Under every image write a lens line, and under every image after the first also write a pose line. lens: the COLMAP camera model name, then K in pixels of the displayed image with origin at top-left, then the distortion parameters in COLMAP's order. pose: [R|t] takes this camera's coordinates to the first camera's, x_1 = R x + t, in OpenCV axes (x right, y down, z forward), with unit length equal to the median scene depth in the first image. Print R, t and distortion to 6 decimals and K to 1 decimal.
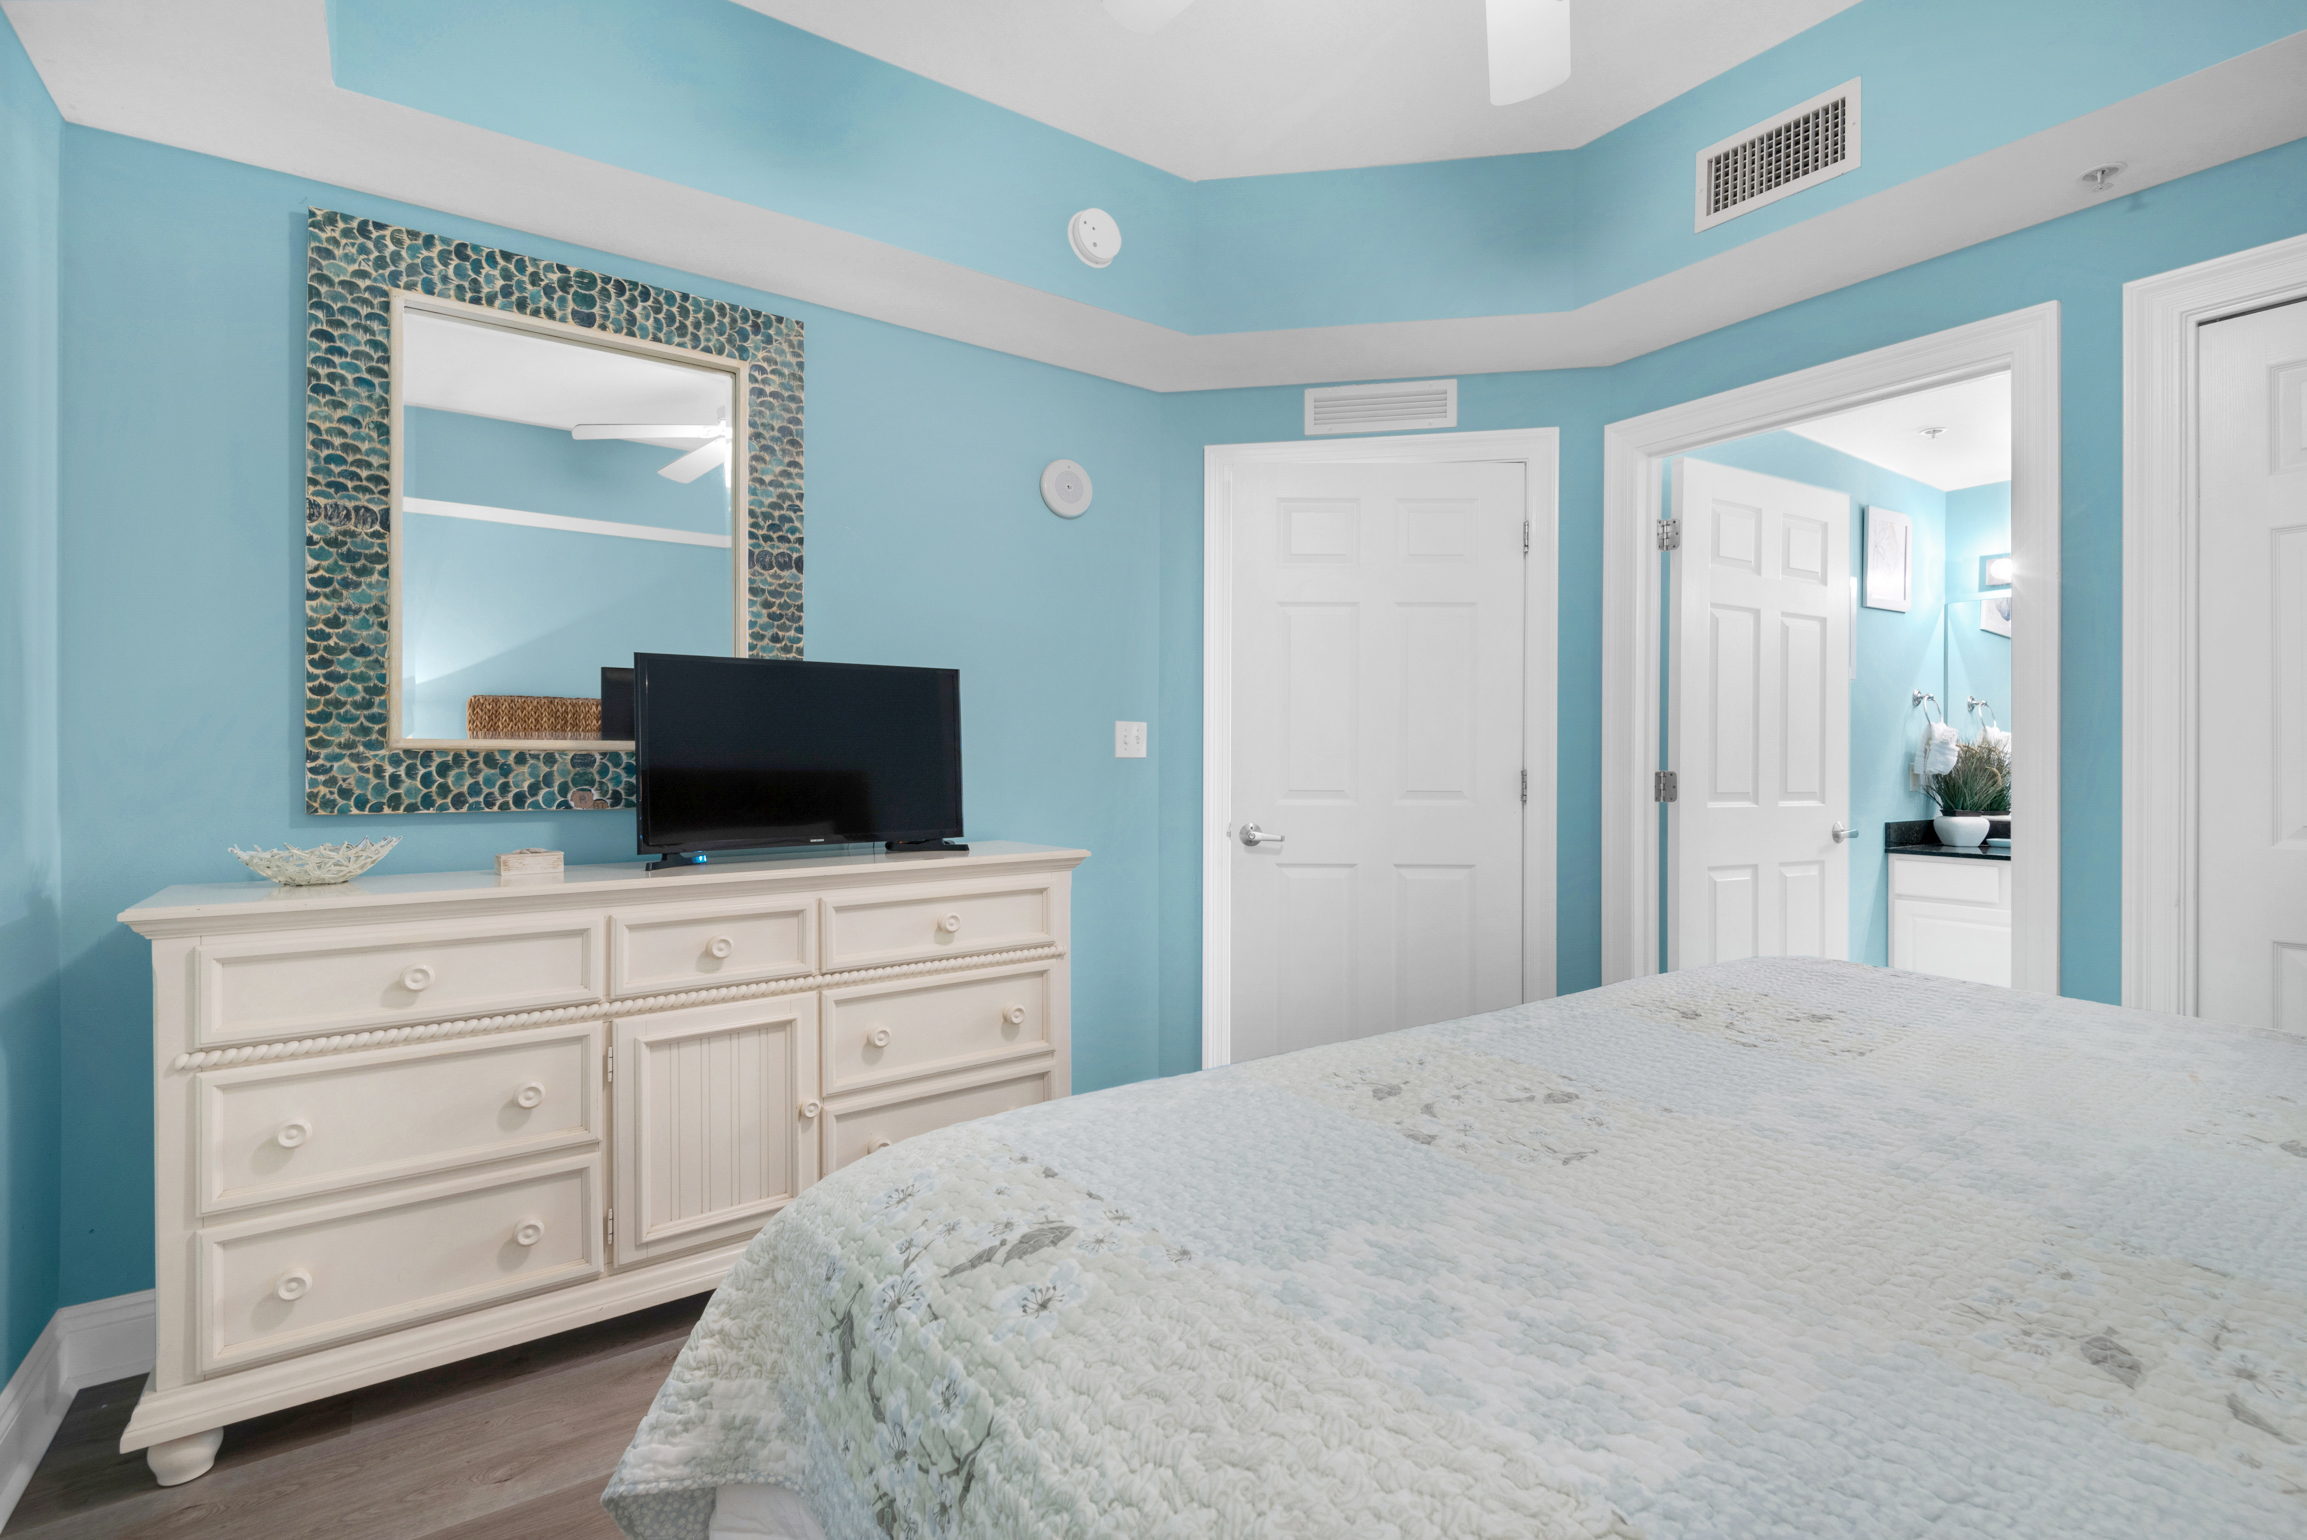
lens RADIAL K [[1056.0, 0, 1170.2], [0, 1056.0, 764.5], [0, 0, 1]] dist [0.024553, -0.014304]
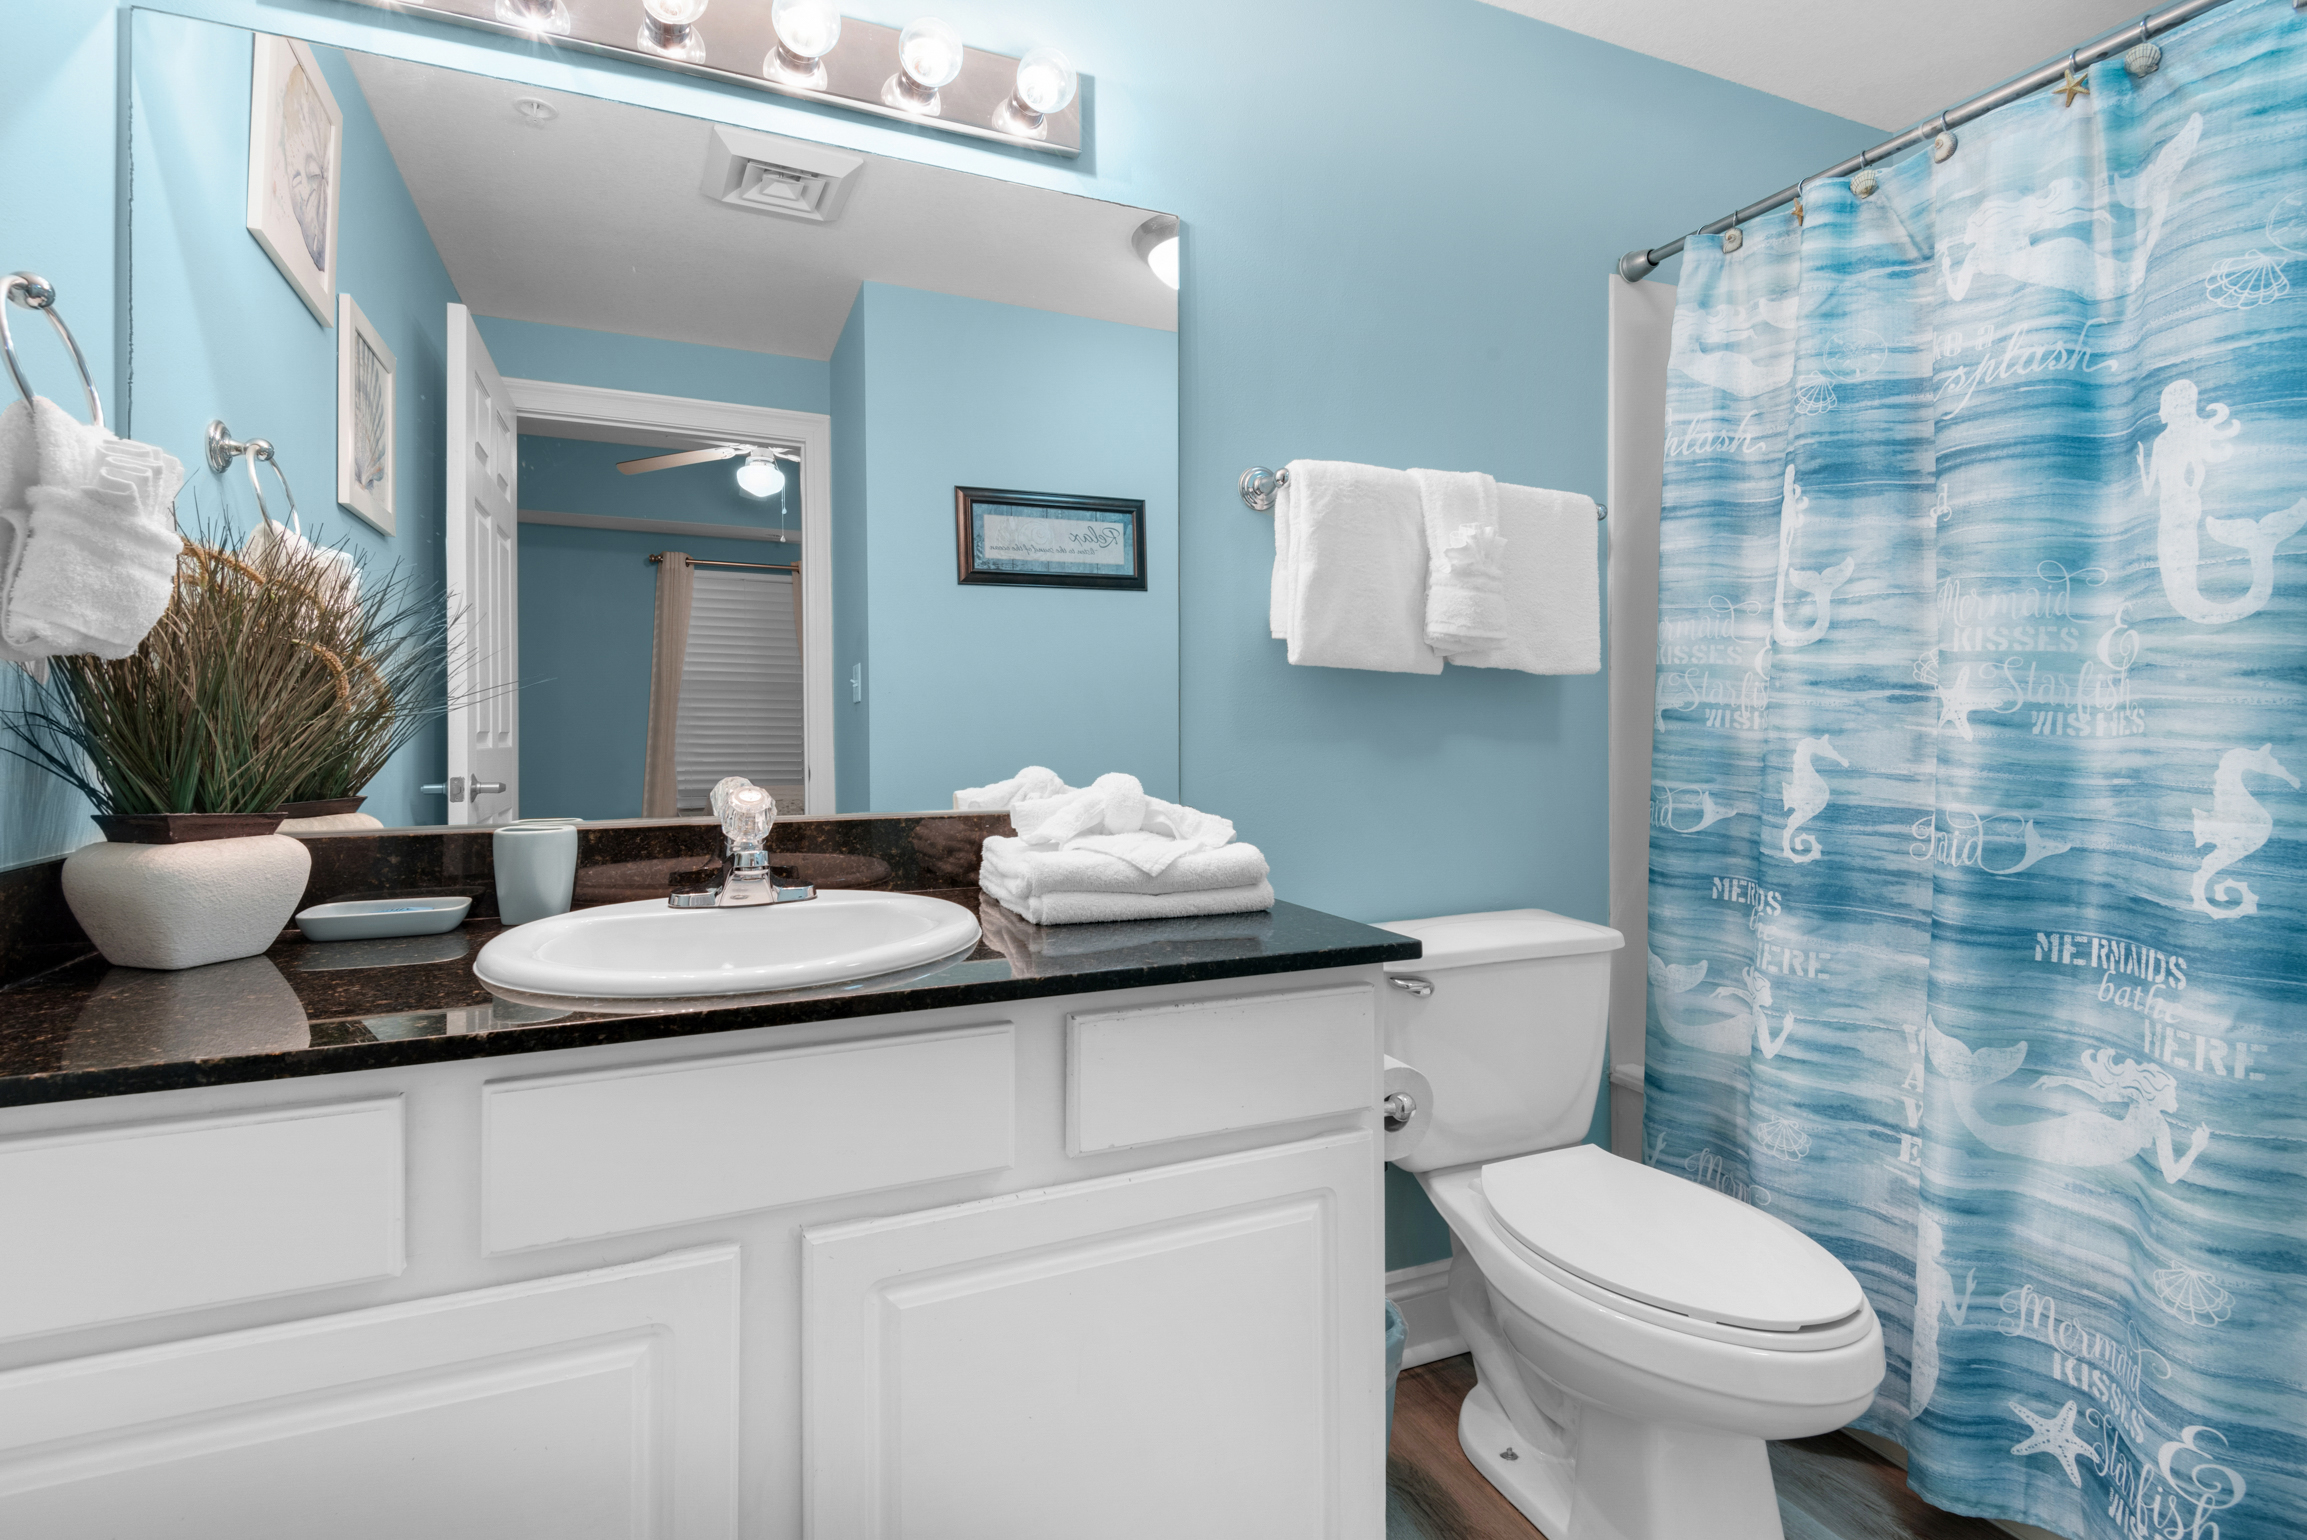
lens RADIAL K [[1056.0, 0, 1170.2], [0, 1056.0, 764.5], [0, 0, 1]] dist [0.024553, -0.014304]
pose [[0.170340, 0.000819, 0.985385, 0.539645], [0.004081, 0.999990, -0.001537, 0.033073], [-0.985377, 0.004283, 0.170335, 0.737214]]
